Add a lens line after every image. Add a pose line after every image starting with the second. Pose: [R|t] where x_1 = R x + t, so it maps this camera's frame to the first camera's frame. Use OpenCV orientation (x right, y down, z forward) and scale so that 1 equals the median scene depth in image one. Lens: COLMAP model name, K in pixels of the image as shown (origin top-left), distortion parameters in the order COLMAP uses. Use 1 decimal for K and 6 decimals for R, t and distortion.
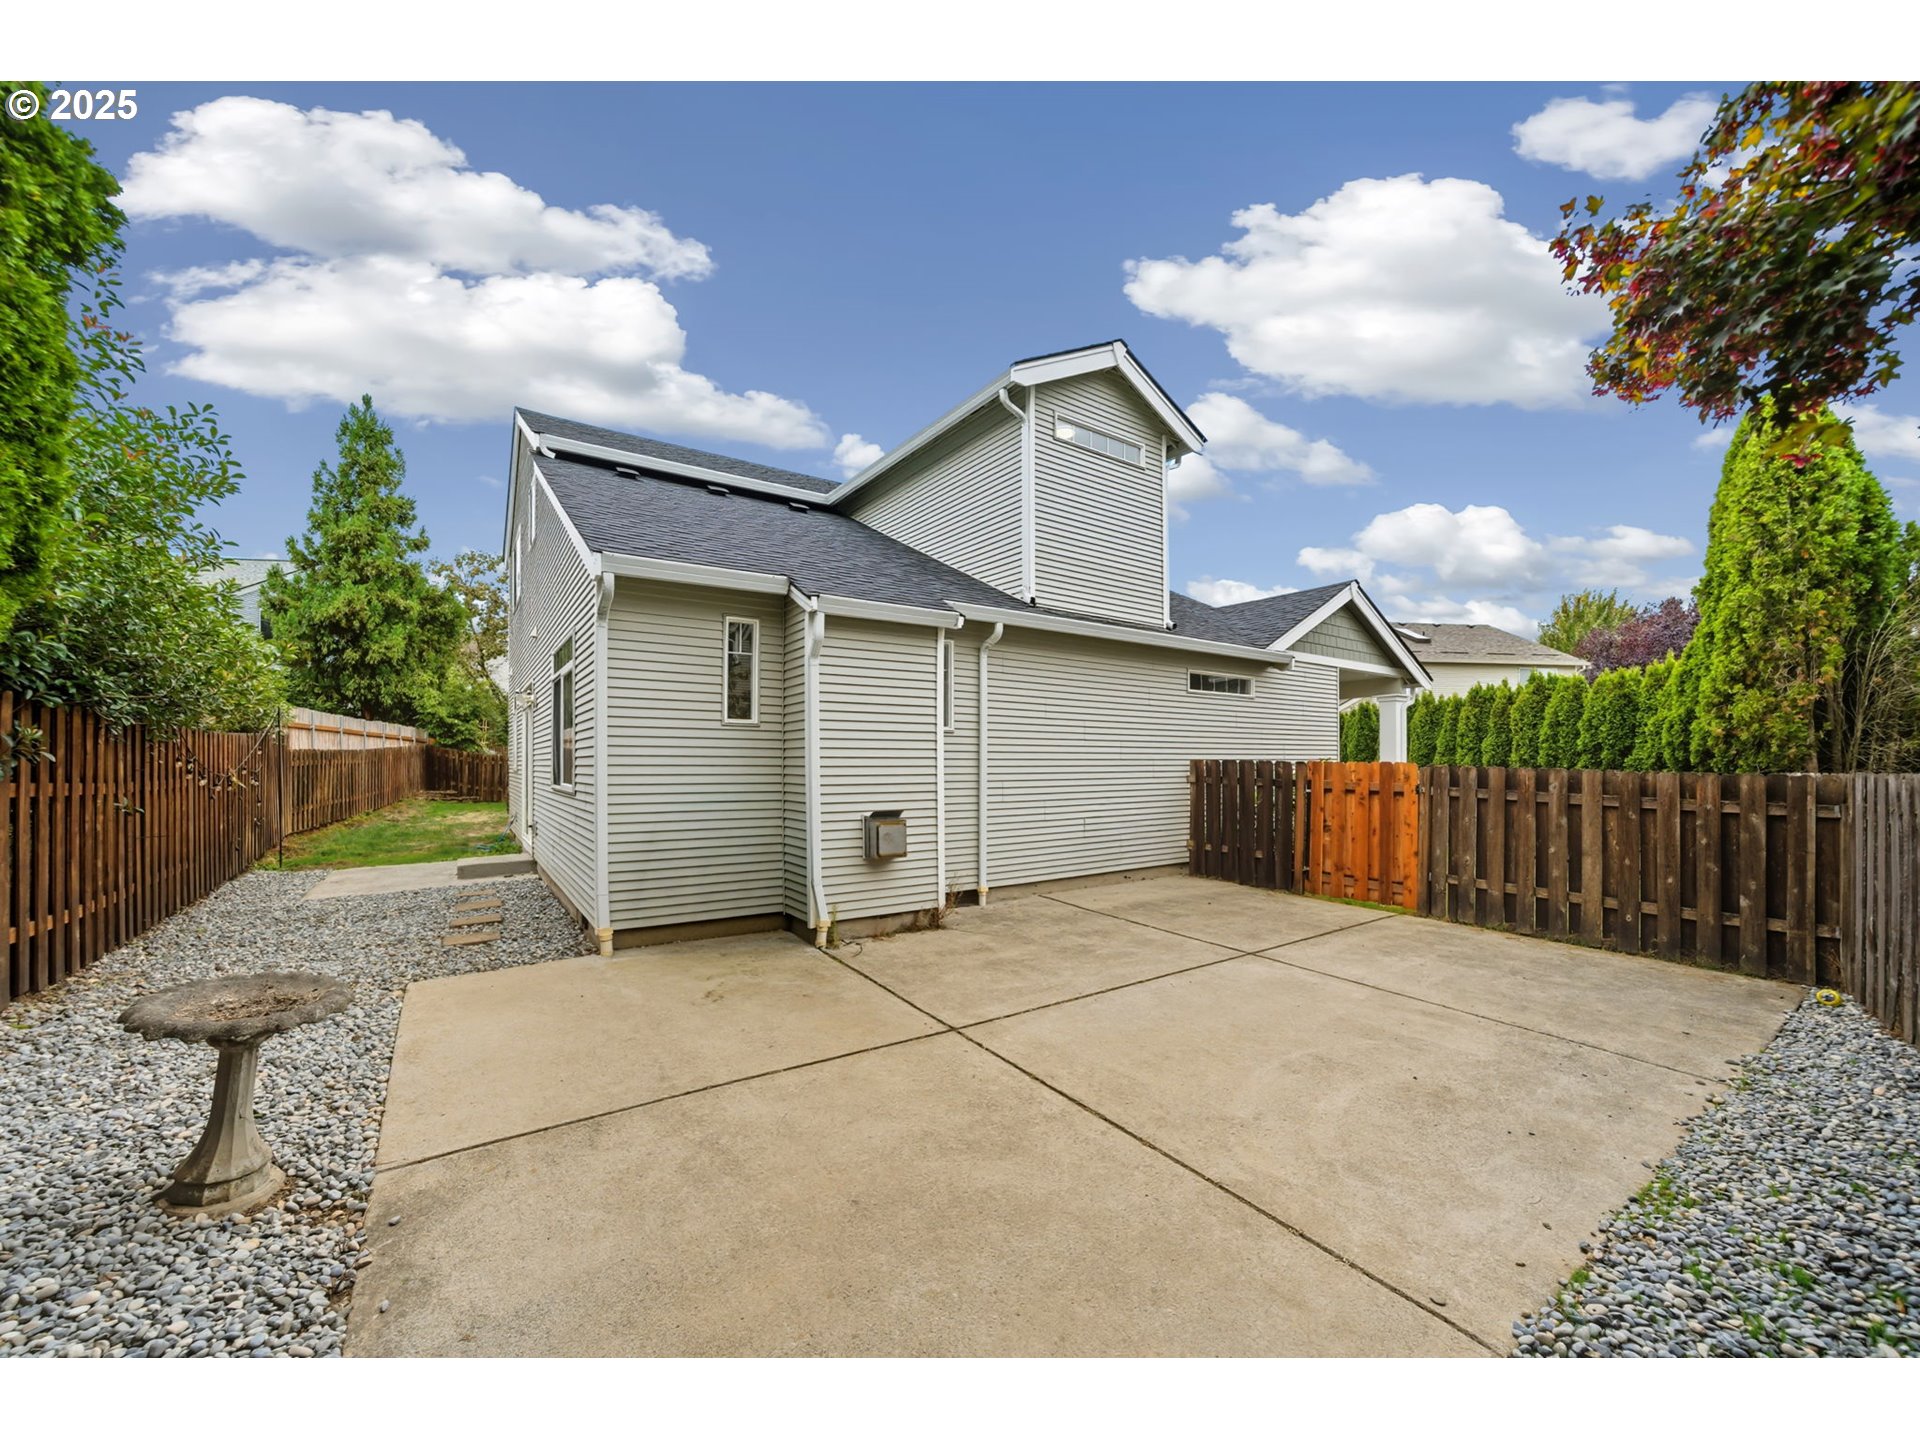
lens RADIAL K [[727.6, 0, 968.8], [0, 727.6, 754.9], [0, 0, 1]] dist [-0.000814, 0.000053]
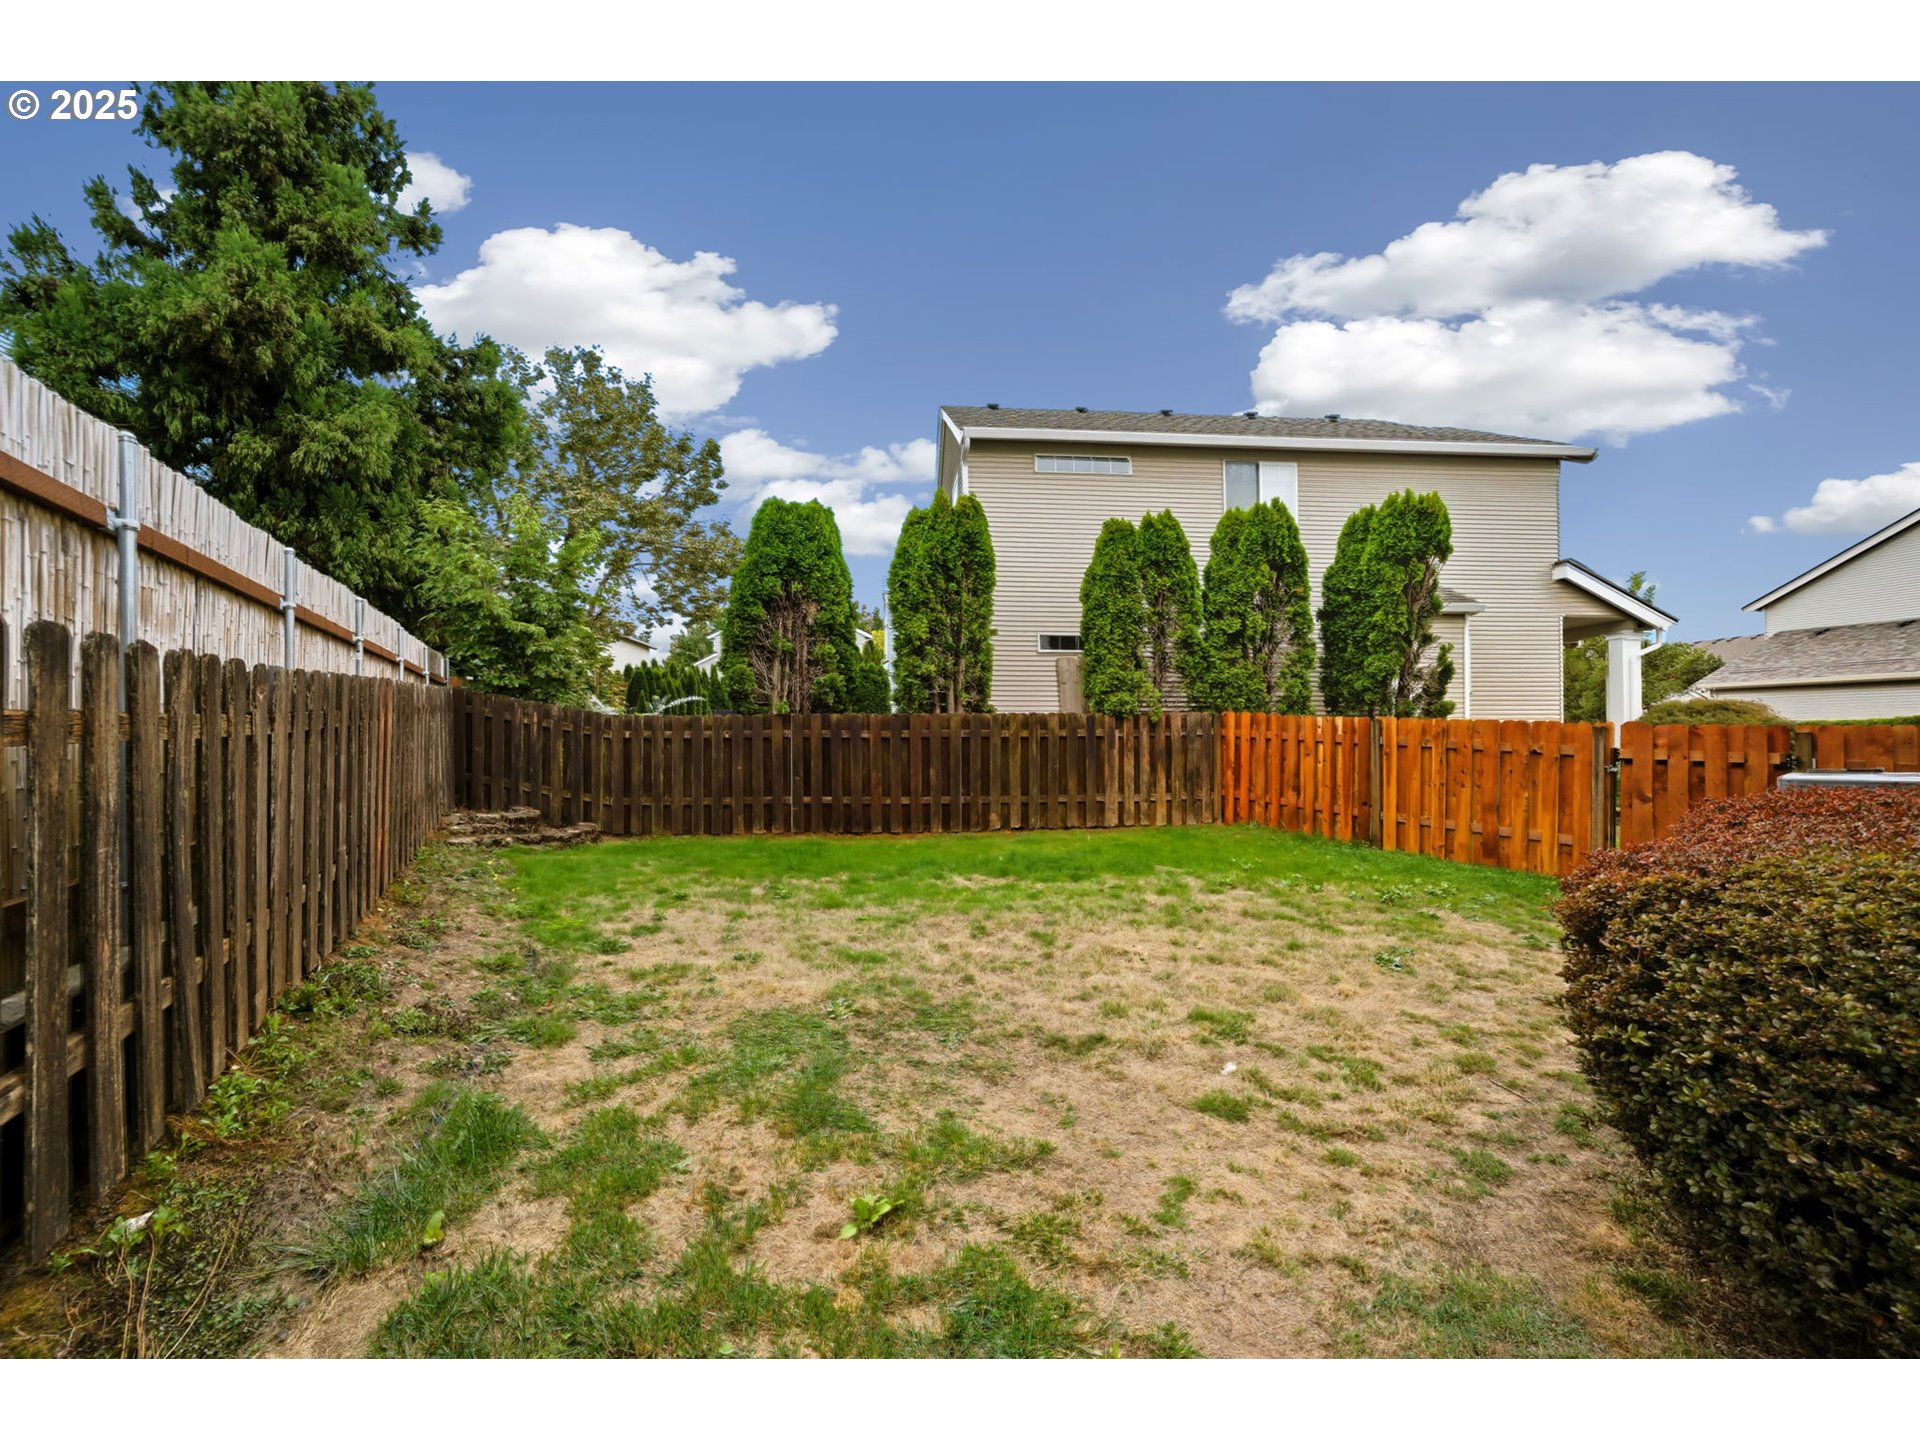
lens RADIAL K [[731.6, 0, 936.3], [0, 731.6, 714.4], [0, 0, 1]] dist [0.010124, 0.000190]
pose [[0.999702, -0.006825, 0.023439, -0.496570], [0.007105, 0.999904, -0.011863, 0.006253], [-0.023355, 0.012026, 0.999655, 0.600727]]
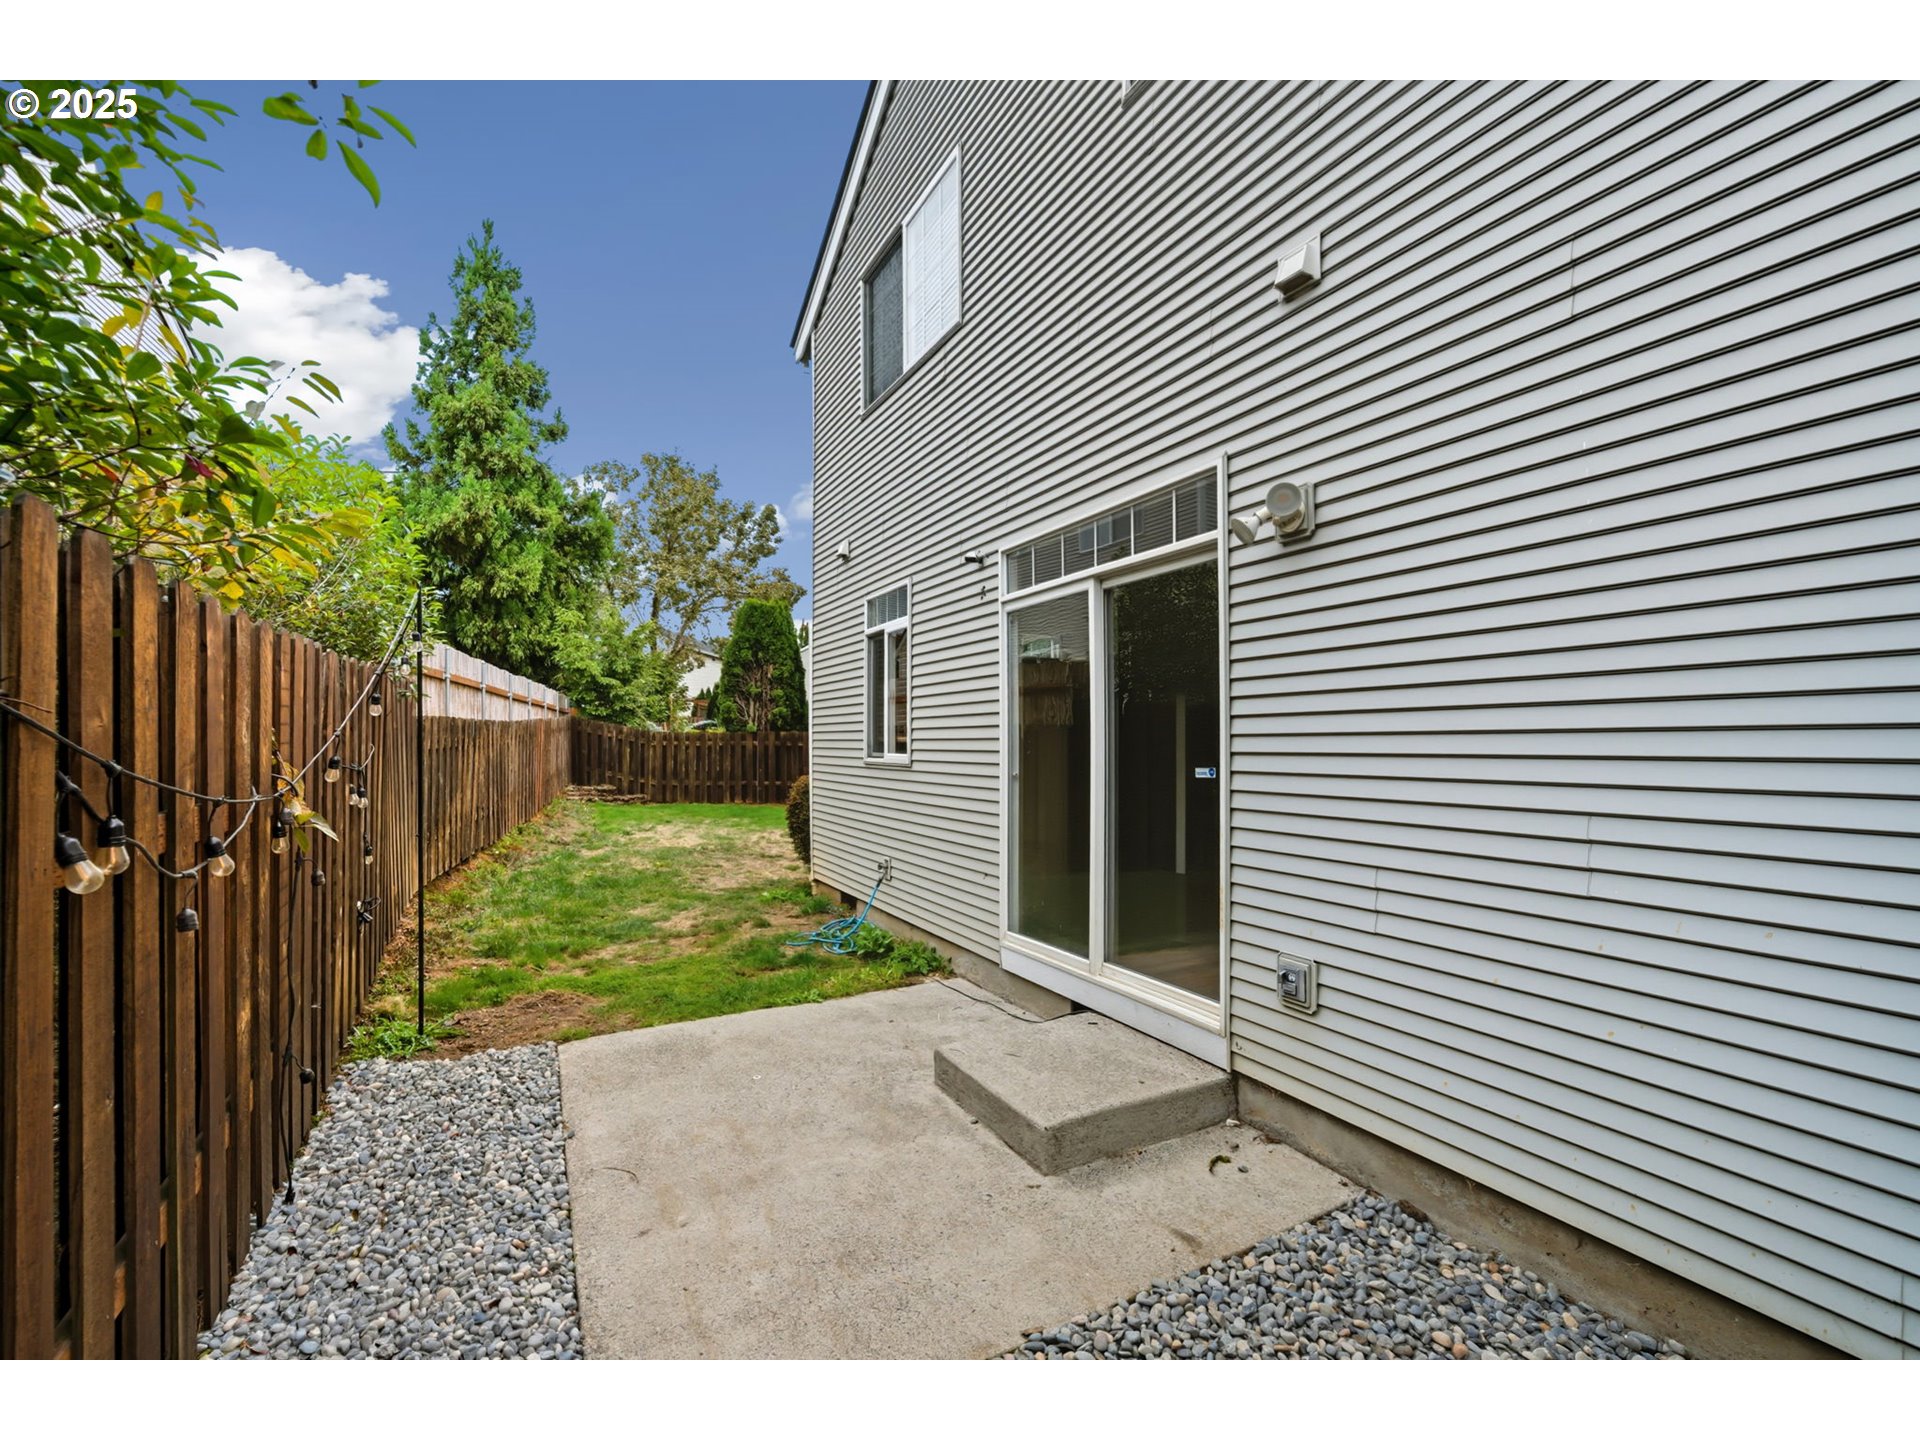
lens RADIAL K [[818.2, 0, 960.0], [0, 818.2, 720.0], [0, 0, 1]] dist [0.010383, 0.000002]
pose [[0.991810, -0.005353, -0.127612, -0.290228], [0.003287, 0.999860, -0.016395, 0.002897], [0.127682, 0.015841, 0.991689, 0.290123]]
